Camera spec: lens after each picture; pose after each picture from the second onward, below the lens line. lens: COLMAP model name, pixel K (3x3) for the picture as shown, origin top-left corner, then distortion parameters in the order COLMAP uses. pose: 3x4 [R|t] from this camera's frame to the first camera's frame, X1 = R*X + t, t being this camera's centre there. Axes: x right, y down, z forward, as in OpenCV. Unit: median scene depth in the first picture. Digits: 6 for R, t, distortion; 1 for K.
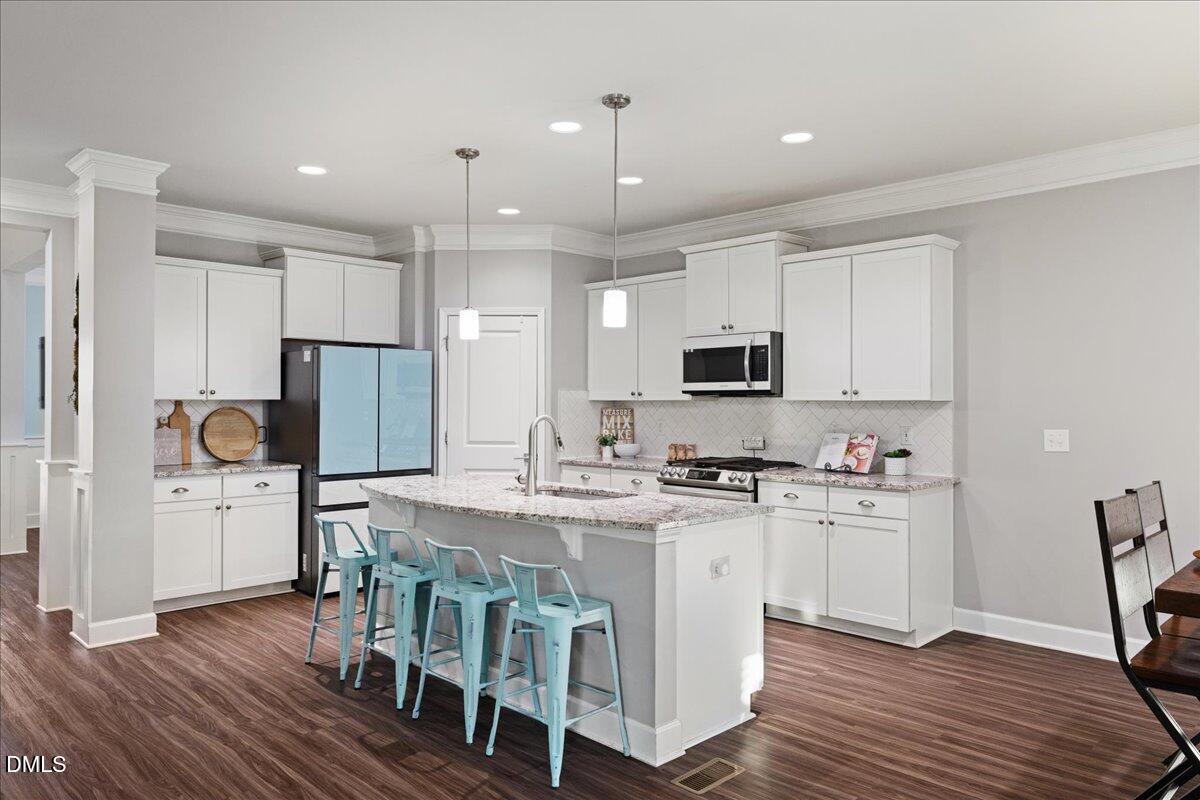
lens RADIAL K [[824.0, 0, 600.0], [0, 824.0, 400.0], [0, 0, 1]] dist [0.004862, 0.000764]
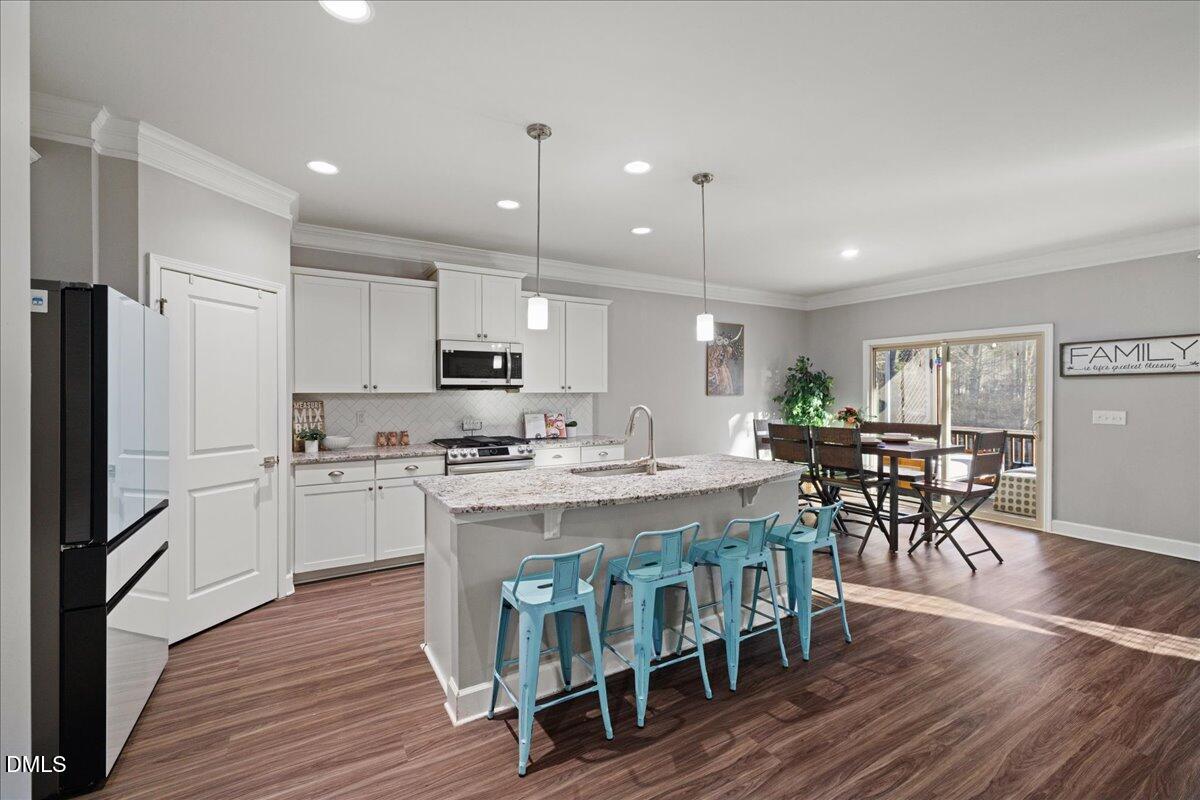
lens RADIAL K [[502.8, 0, 594.4], [0, 502.8, 396.7], [0, 0, 1]] dist [0.001586, 0.000151]
pose [[0.253574, -0.009691, 0.967267, -0.777814], [0.000769, 0.999952, 0.009817, -0.001323], [-0.967316, -0.001745, 0.253569, 0.874012]]
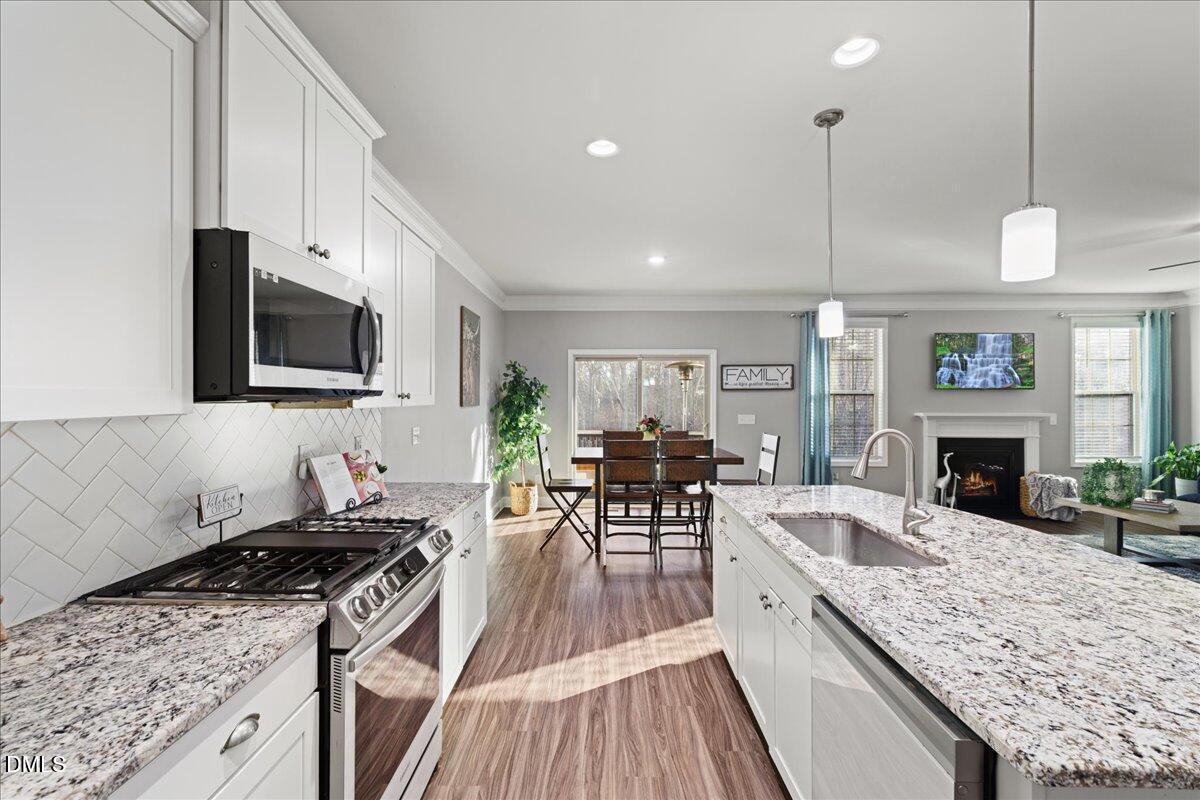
lens RADIAL K [[502.8, 0, 594.4], [0, 502.8, 396.7], [0, 0, 1]] dist [0.001586, 0.000151]
pose [[-0.688936, 0.000546, 0.724822, -0.214528], [-0.002689, 0.999991, -0.003309, -0.008262], [-0.724817, -0.004229, -0.688928, 1.498326]]
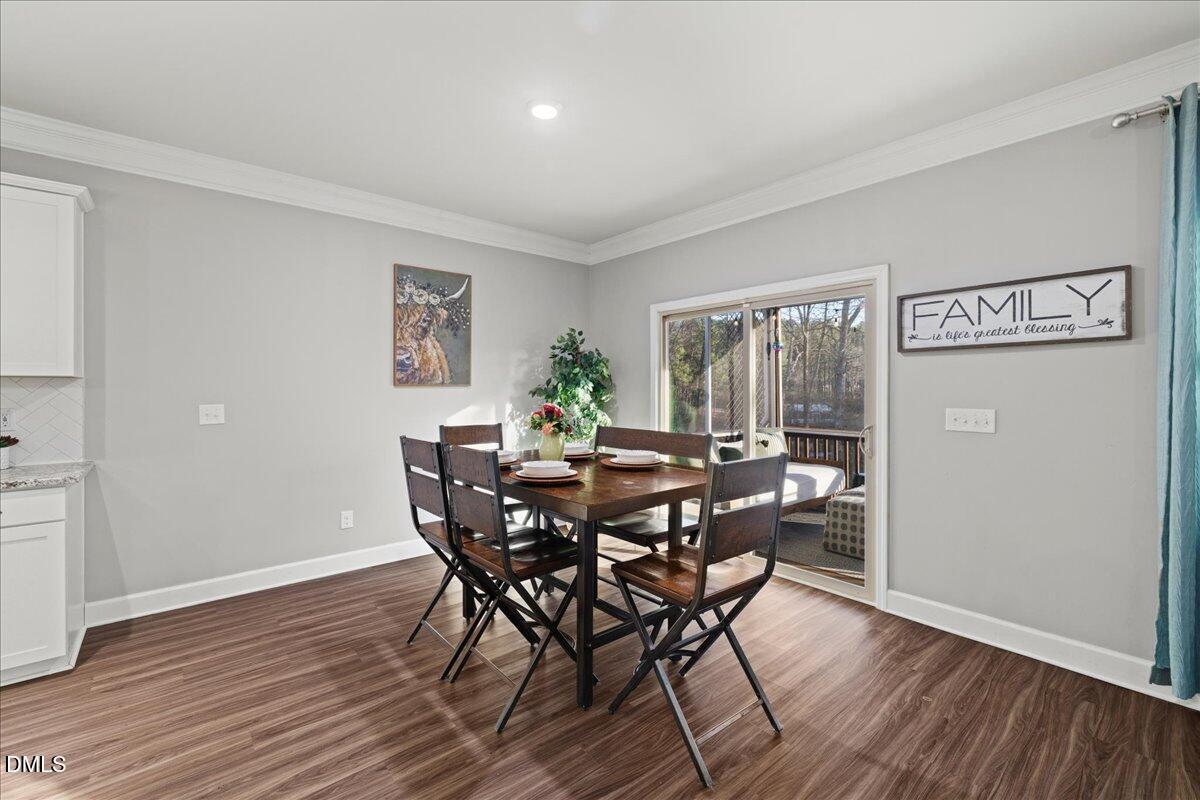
lens RADIAL K [[503.2, 0, 590.7], [0, 503.2, 390.6], [0, 0, 1]] dist [-0.000182, -0.000020]
pose [[0.090388, -0.005020, 0.995894, -0.089771], [0.000420, 0.999987, 0.005002, 0.015279], [-0.995907, -0.000034, 0.090389, 0.476531]]
